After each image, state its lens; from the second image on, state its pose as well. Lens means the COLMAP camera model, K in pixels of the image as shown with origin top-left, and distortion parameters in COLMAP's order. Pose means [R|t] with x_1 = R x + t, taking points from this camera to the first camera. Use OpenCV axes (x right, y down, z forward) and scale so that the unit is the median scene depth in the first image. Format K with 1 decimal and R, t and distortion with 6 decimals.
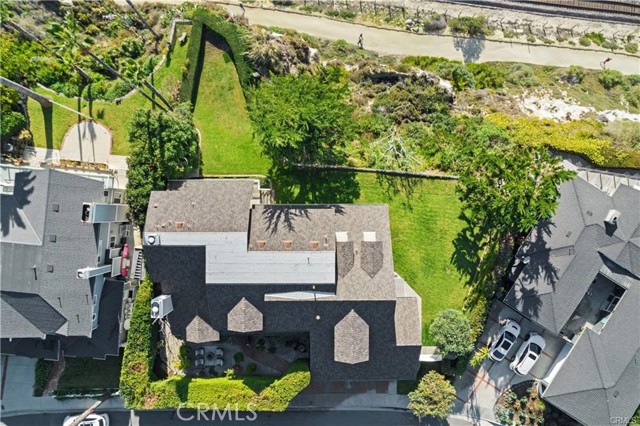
lens RADIAL K [[390.2, 0, 319.0], [0, 390.2, 212.6], [0, 0, 1]] dist [-0.006926, 0.002940]
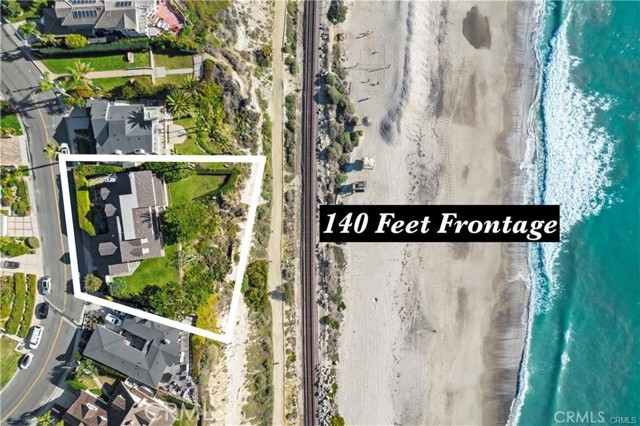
lens RADIAL K [[420.9, 0, 320.1], [0, 420.9, 213.8], [0, 0, 1]] dist [-0.012209, 0.001106]
pose [[0.127798, 0.991753, -0.009727, 0.051914], [-0.991707, 0.127914, 0.012448, -1.103676], [0.013589, 0.008056, 0.999875, -1.743777]]
